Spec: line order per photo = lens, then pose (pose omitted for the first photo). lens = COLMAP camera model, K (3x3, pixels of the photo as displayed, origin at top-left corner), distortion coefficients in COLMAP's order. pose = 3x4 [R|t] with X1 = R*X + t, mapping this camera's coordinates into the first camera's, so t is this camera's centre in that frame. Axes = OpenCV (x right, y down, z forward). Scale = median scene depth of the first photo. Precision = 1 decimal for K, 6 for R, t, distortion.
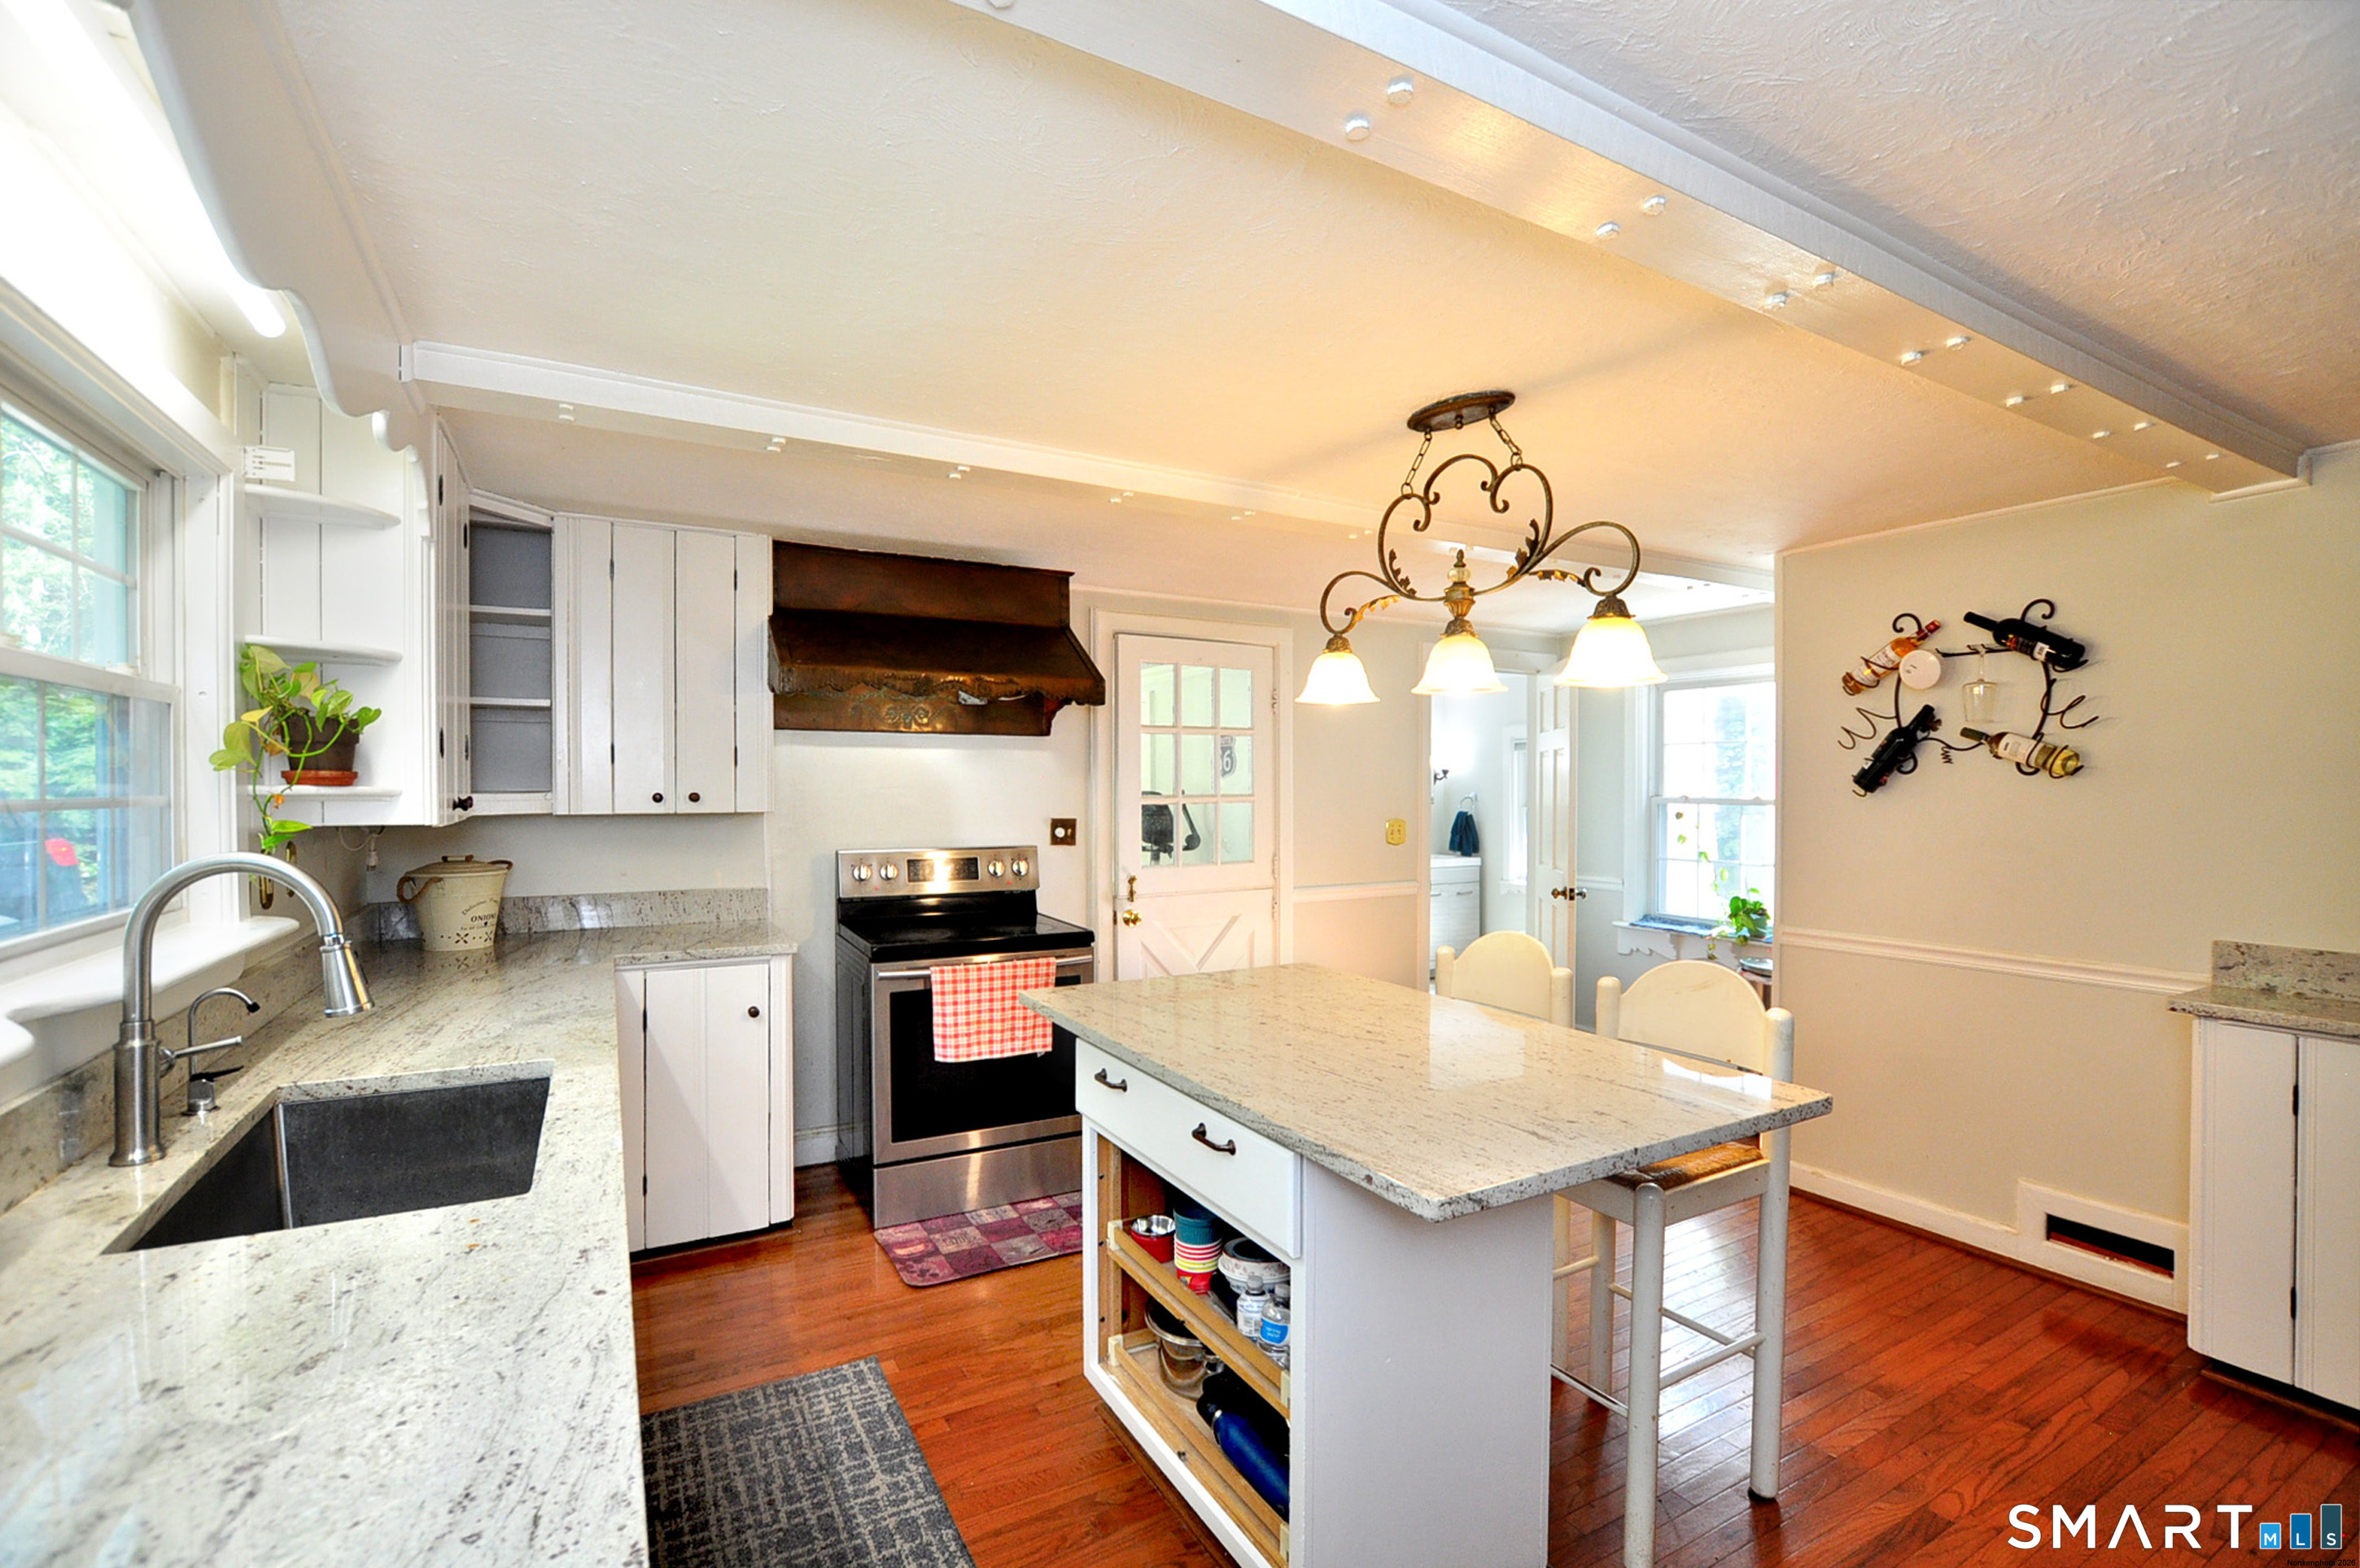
lens RADIAL K [[1029.6, 0, 1172.8], [0, 1029.6, 791.6], [0, 0, 1]] dist [-0.019450, 0.000300]
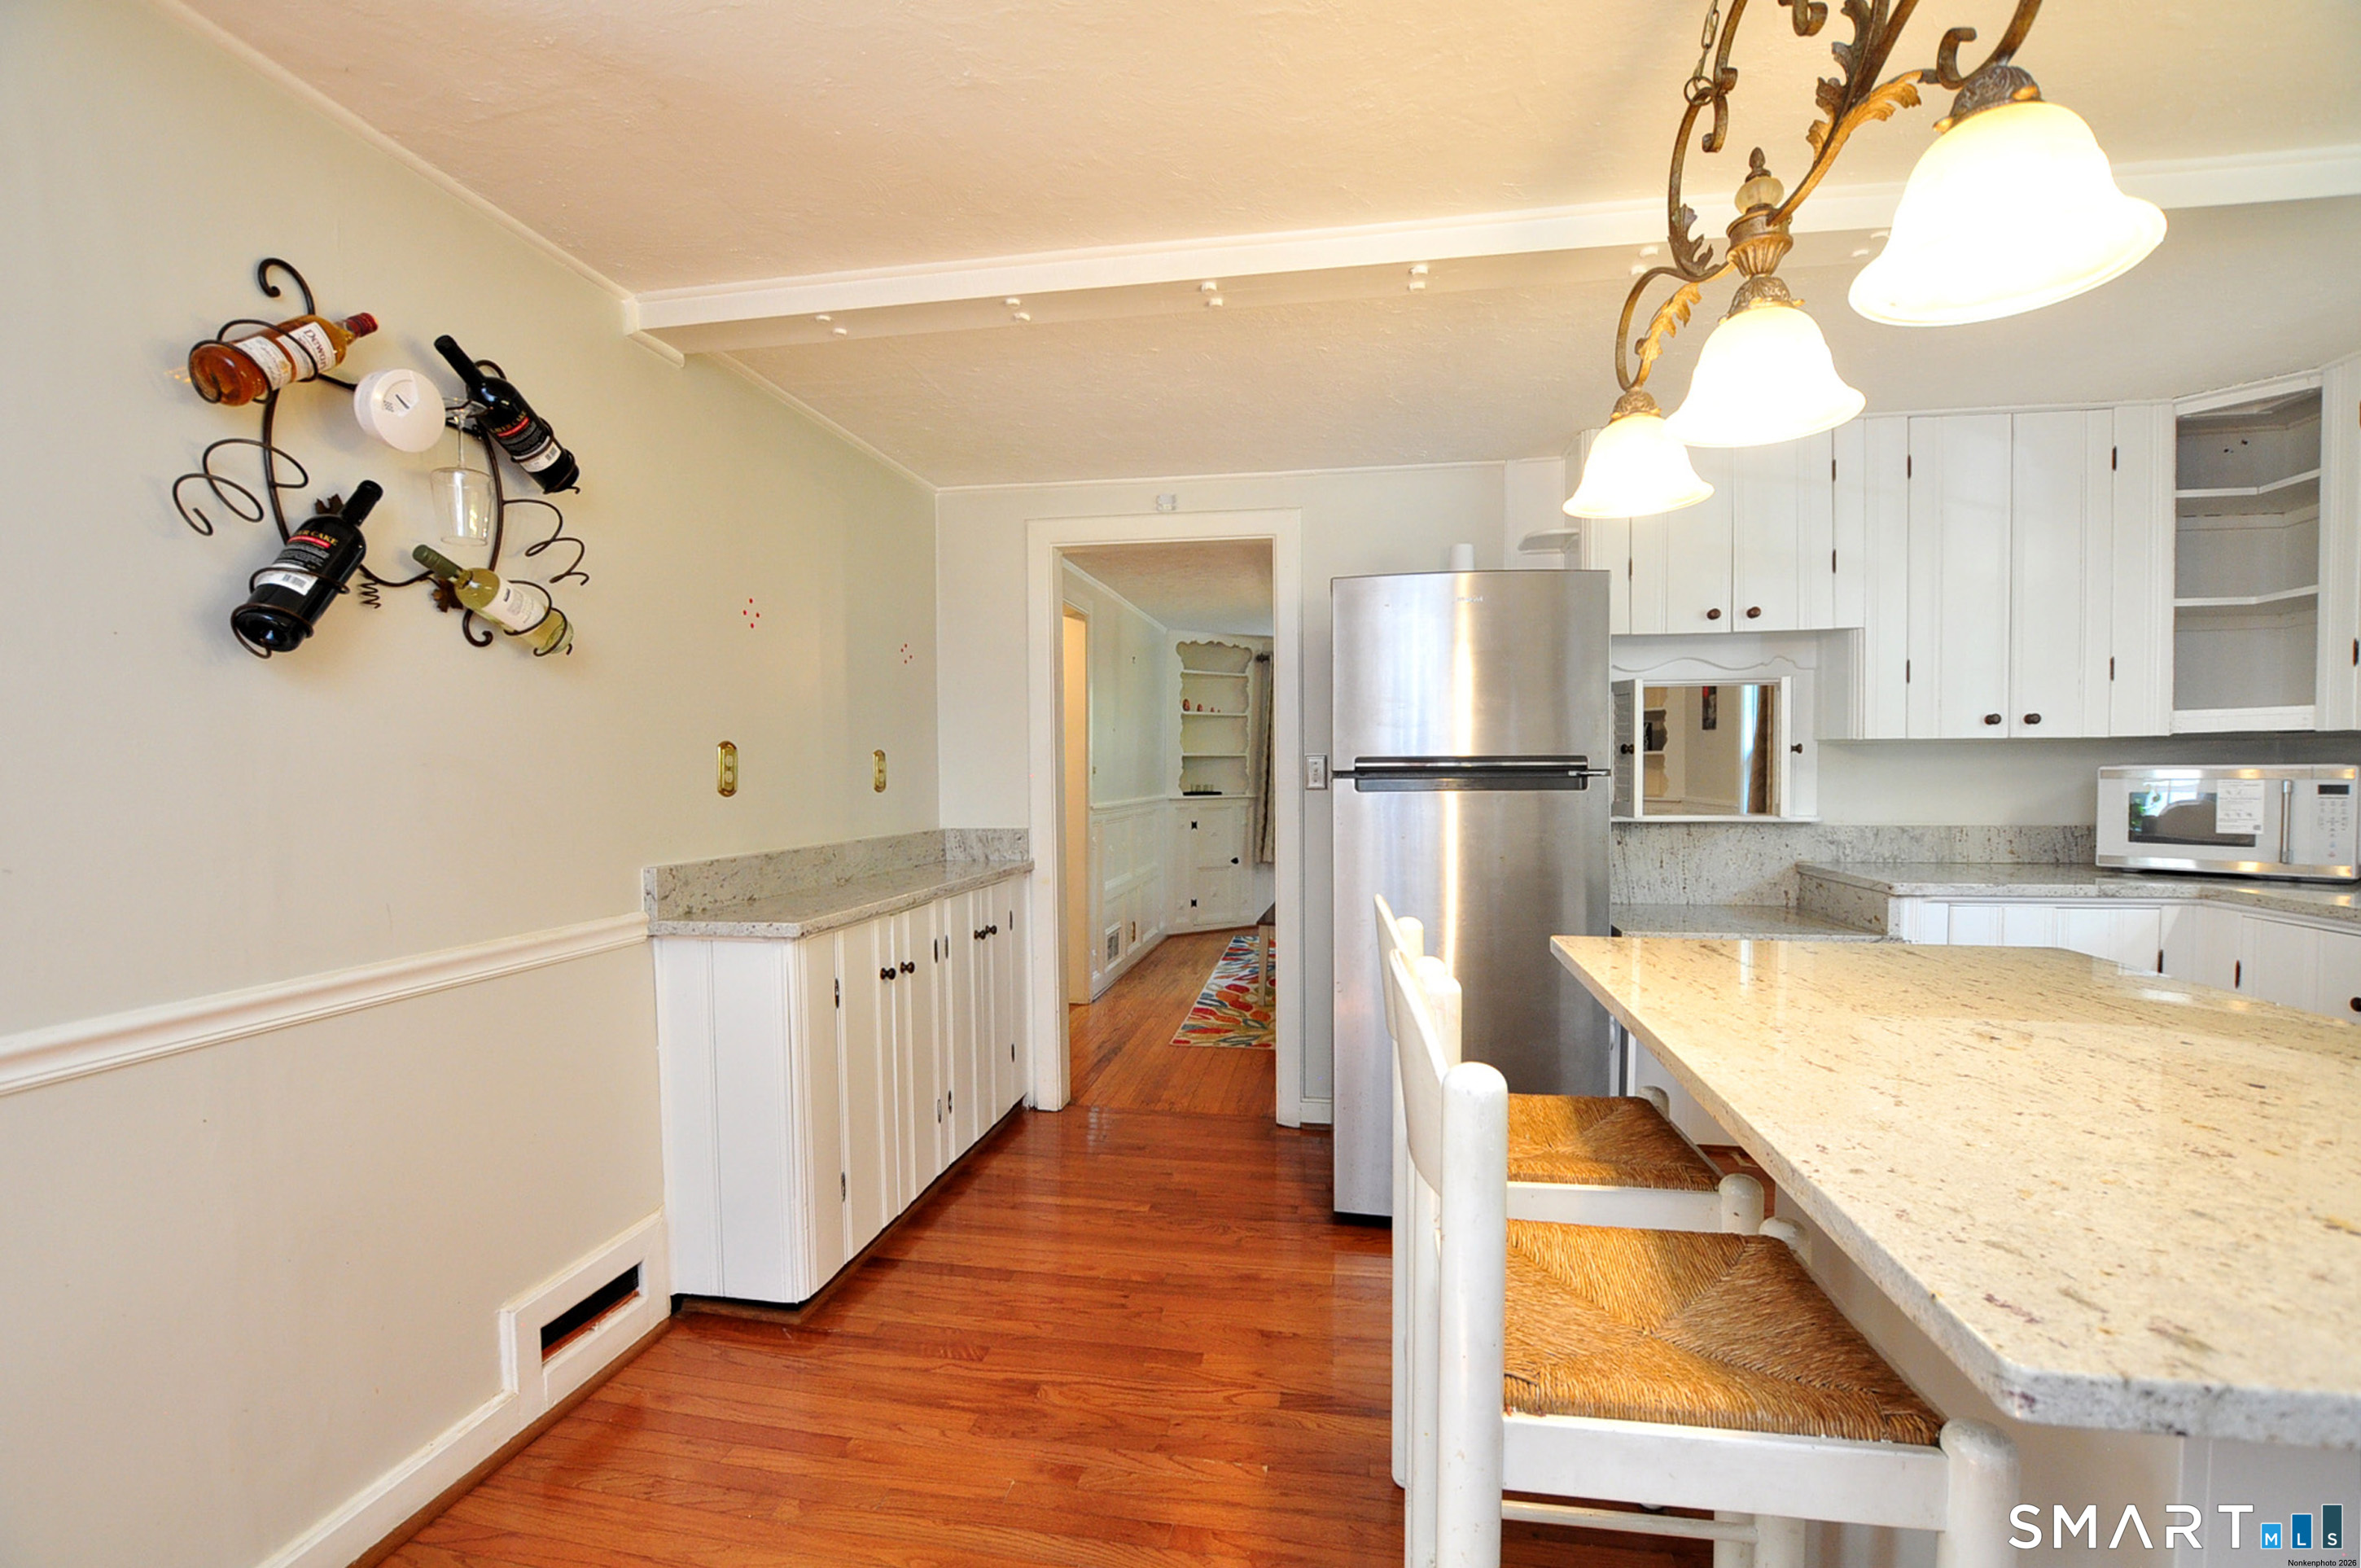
lens RADIAL K [[1068.8, 0, 1192.7], [0, 1068.8, 789.0], [0, 0, 1]] dist [-0.019333, 0.000160]
pose [[-0.788702, -0.008101, 0.614723, 0.112327], [0.005279, 0.999787, 0.019949, 0.054445], [-0.614753, 0.018979, -0.788491, 1.147976]]
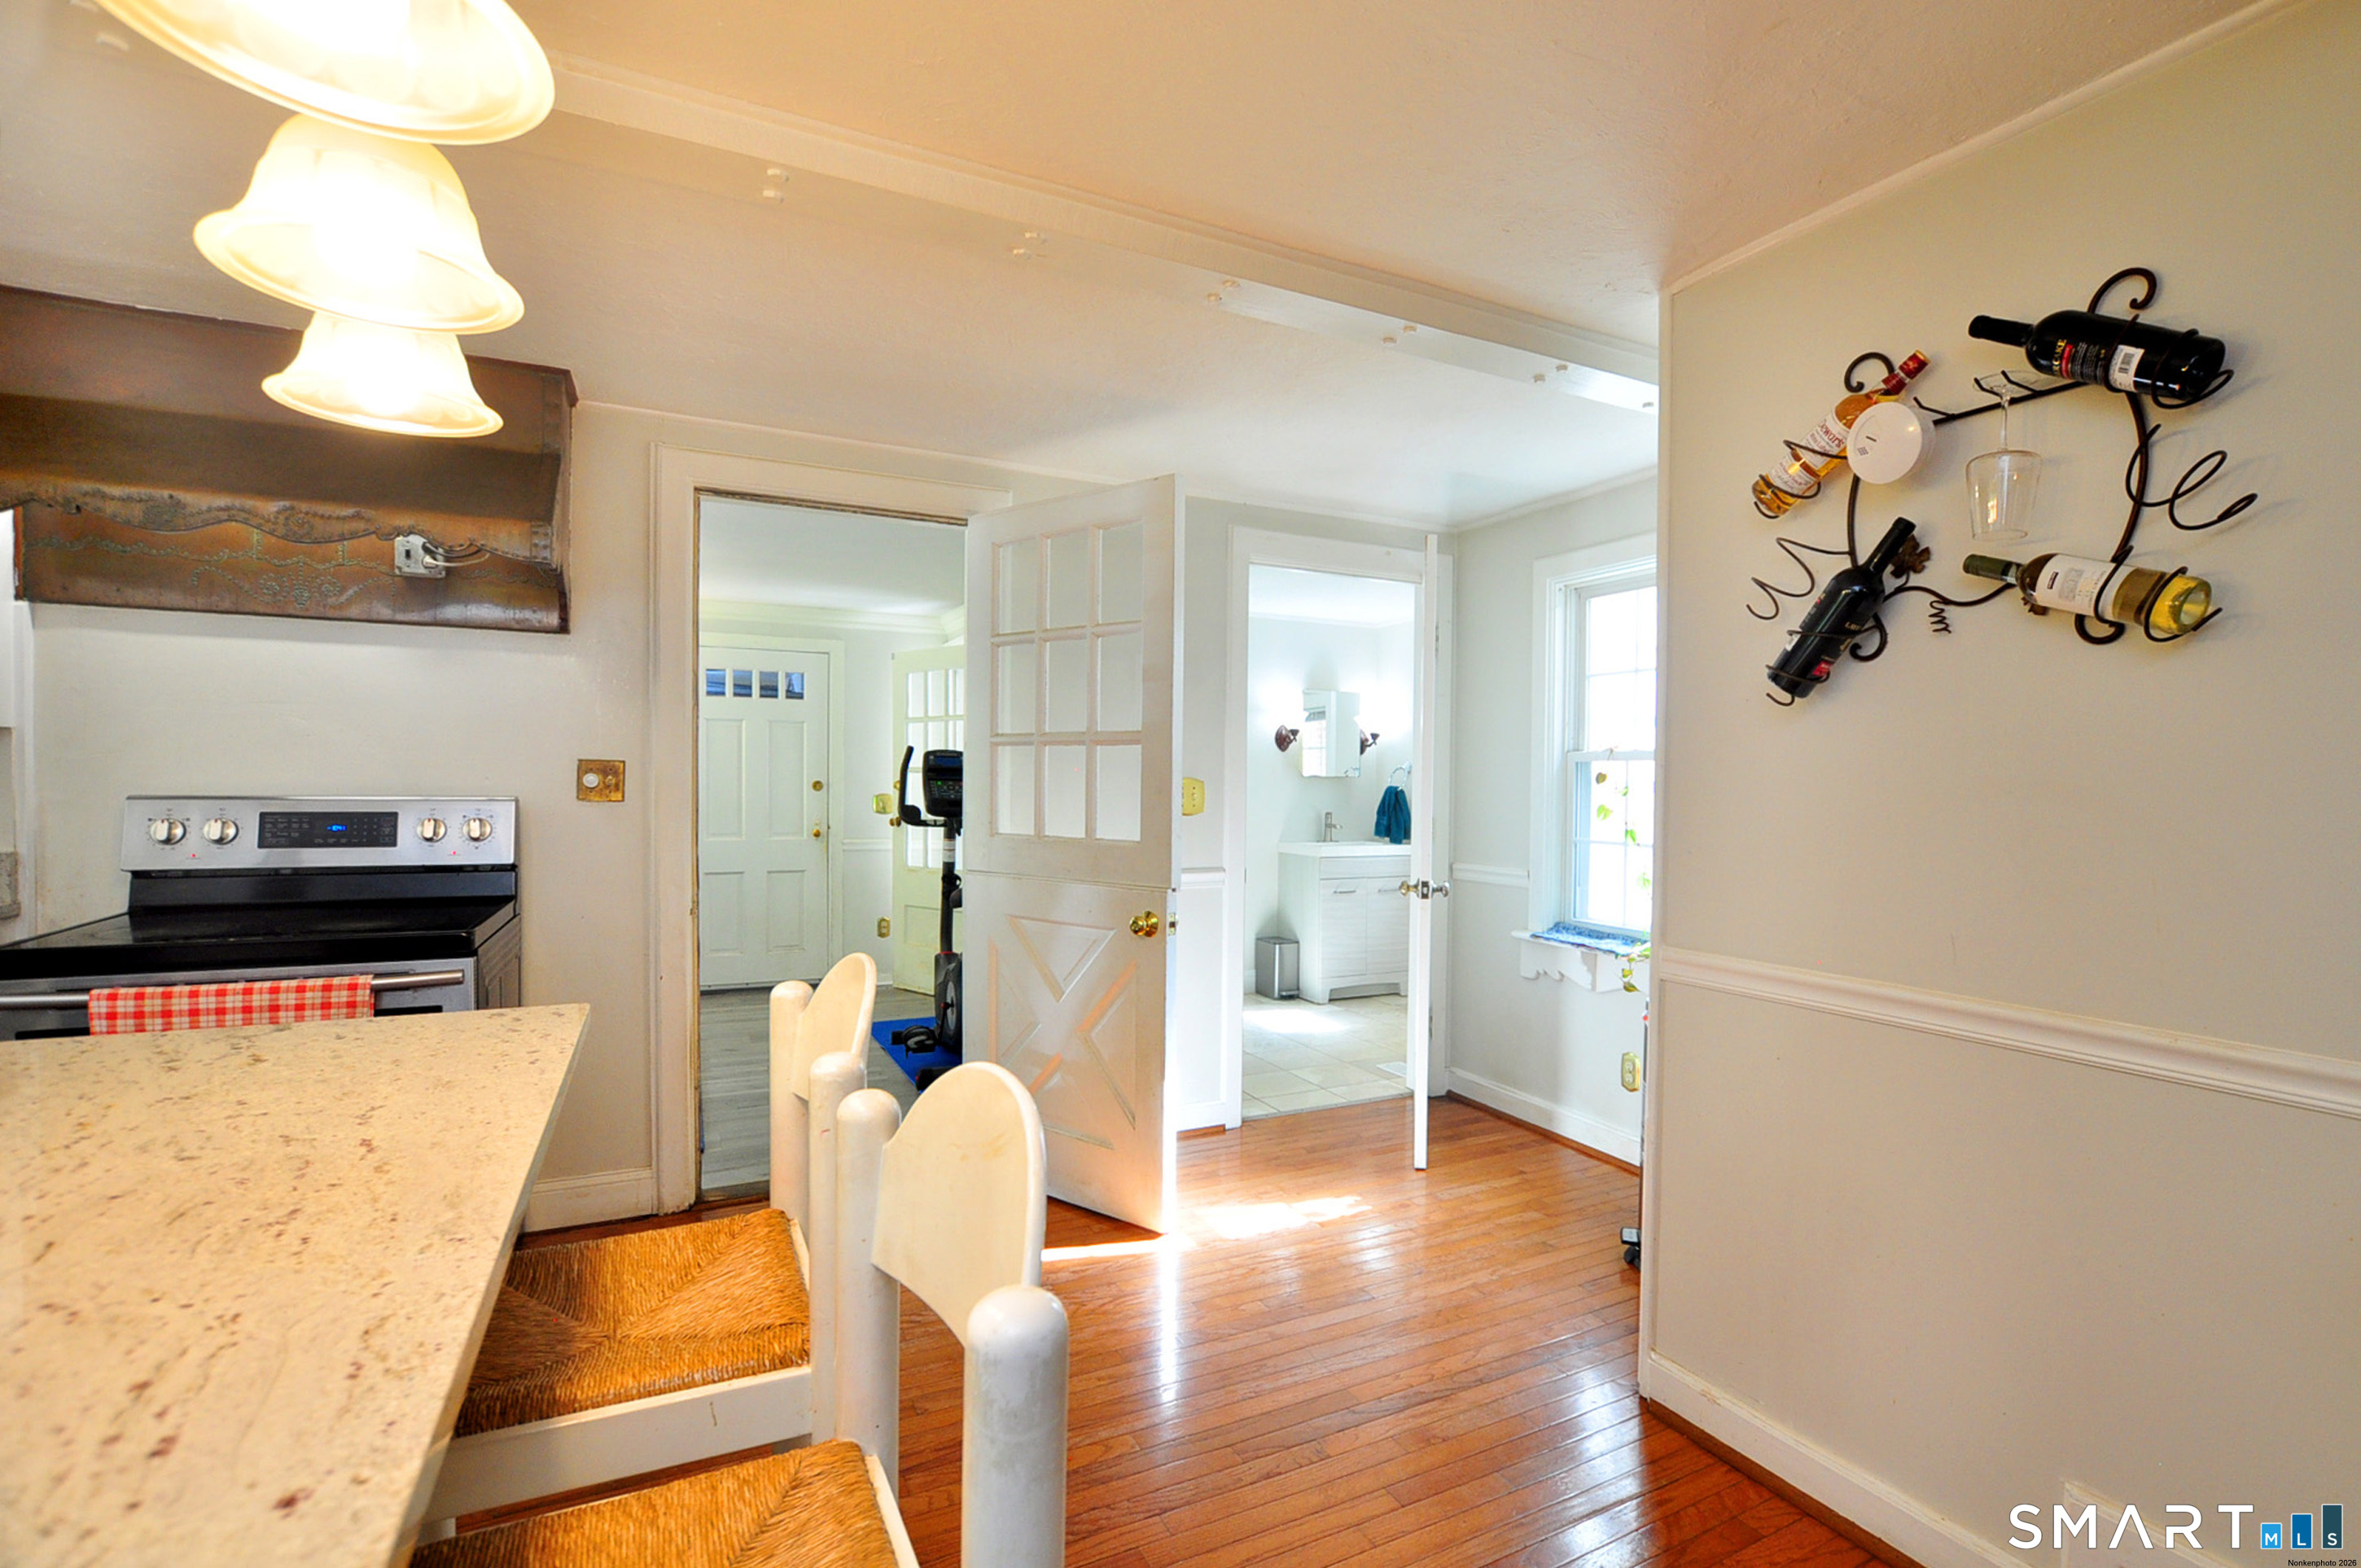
lens RADIAL K [[1068.8, 0, 1192.7], [0, 1068.8, 789.0], [0, 0, 1]] dist [-0.019333, 0.000160]
pose [[0.999031, 0.011797, -0.042408, 0.407110], [-0.011697, 0.999928, 0.002601, 0.052218], [0.042435, -0.002103, 0.999097, 0.452635]]
